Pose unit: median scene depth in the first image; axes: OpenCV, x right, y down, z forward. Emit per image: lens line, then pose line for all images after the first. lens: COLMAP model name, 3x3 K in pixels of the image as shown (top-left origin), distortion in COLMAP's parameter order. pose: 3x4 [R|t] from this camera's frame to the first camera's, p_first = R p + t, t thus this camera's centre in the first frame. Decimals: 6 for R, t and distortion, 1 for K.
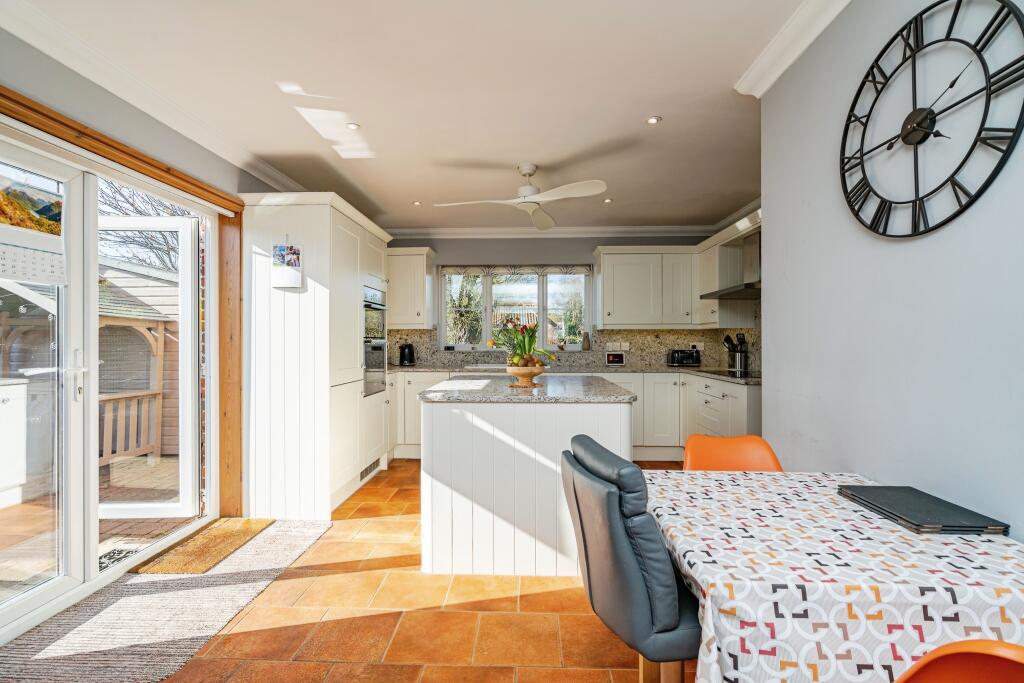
lens RADIAL K [[463.6, 0, 507.7], [0, 463.6, 339.5], [0, 0, 1]] dist [-0.003631, 0.000384]
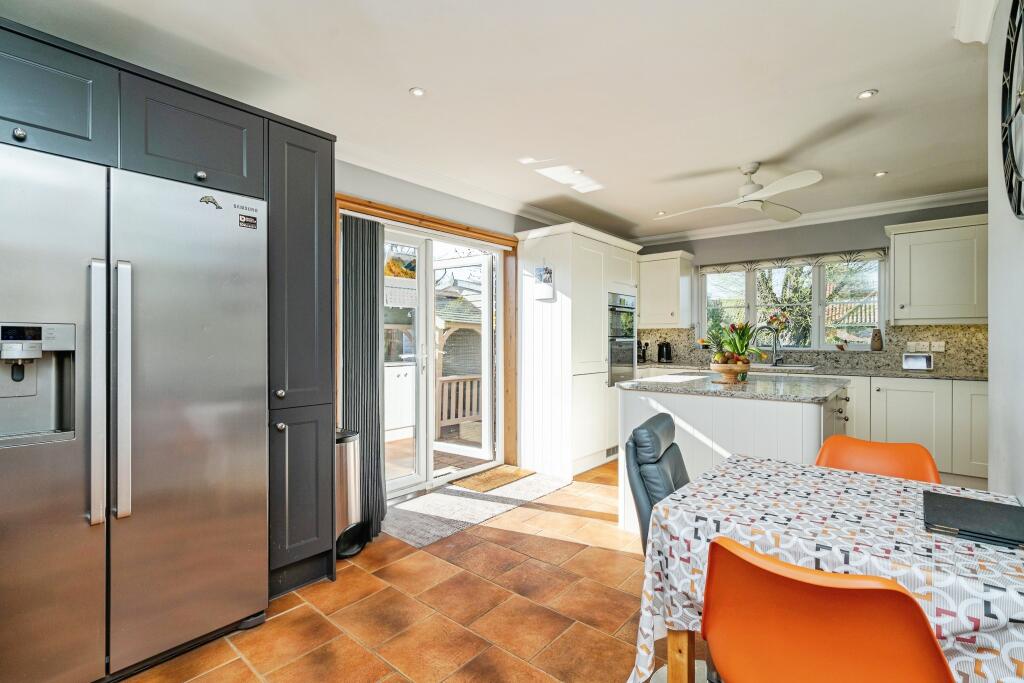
lens RADIAL K [[463.6, 0, 507.7], [0, 463.6, 339.5], [0, 0, 1]] dist [-0.003631, 0.000384]
pose [[0.790007, 0.000729, -0.613098, 0.259334], [0.001087, 0.999996, 0.002589, 0.000088], [0.613097, -0.002712, 0.790003, -0.115256]]
